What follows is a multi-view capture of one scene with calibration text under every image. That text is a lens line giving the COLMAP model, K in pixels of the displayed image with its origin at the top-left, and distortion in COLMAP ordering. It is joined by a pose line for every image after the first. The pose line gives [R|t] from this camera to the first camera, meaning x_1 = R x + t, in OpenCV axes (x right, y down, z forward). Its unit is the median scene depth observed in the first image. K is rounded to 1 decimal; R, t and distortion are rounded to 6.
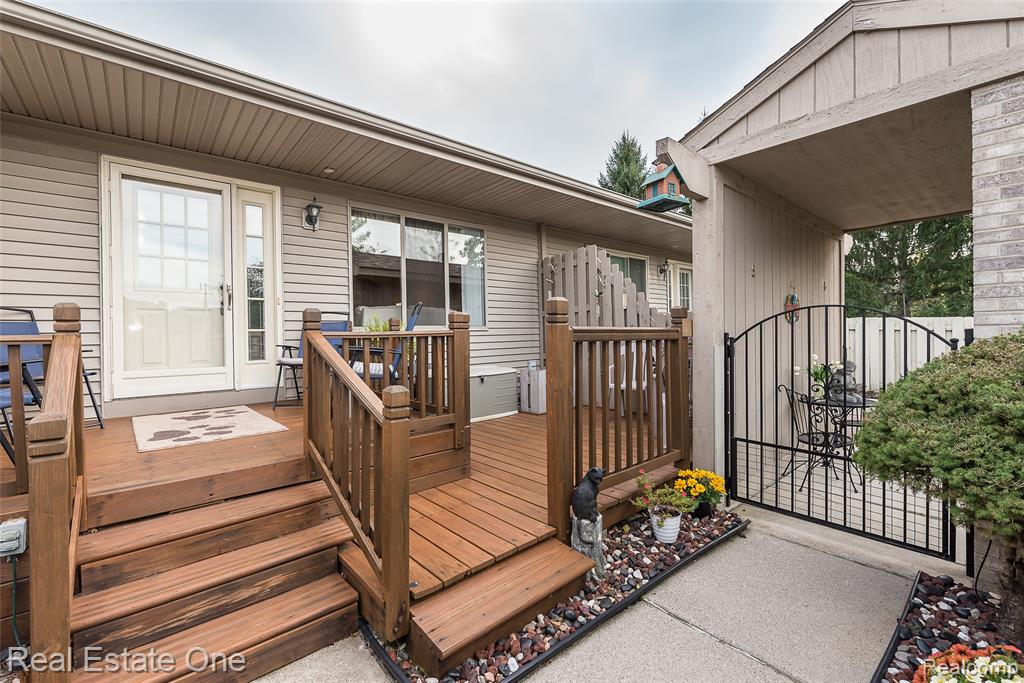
lens RADIAL K [[436.8, 0, 517.9], [0, 436.8, 338.6], [0, 0, 1]] dist [-0.009525, -0.000562]
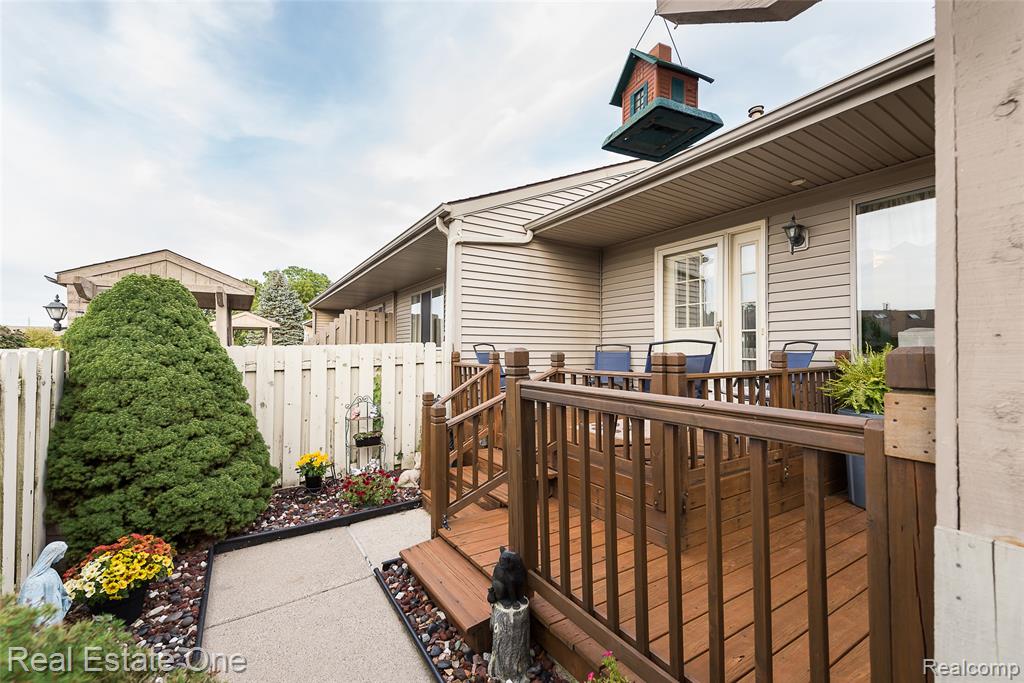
lens RADIAL K [[426.1, 0, 521.9], [0, 426.1, 341.8], [0, 0, 1]] dist [-0.012823, -0.000020]
pose [[-0.154244, 0.001455, -0.988032, 0.746393], [-0.009022, 0.999955, 0.002881, -0.086007], [0.987992, 0.009358, -0.154224, 0.853372]]
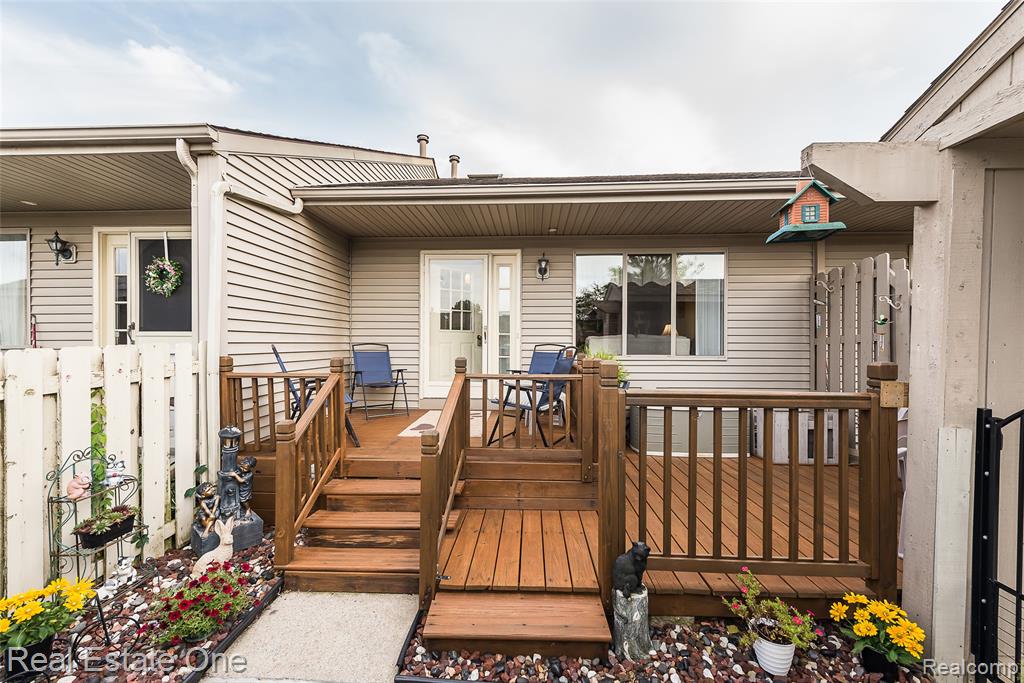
lens RADIAL K [[408.4, 0, 517.1], [0, 408.4, 350.5], [0, 0, 1]] dist [-0.000471, -0.000648]
pose [[0.723143, 0.039539, -0.689566, 0.448966], [-0.029622, 0.999217, 0.026230, -0.105133], [0.690063, 0.001459, 0.723748, 0.136064]]
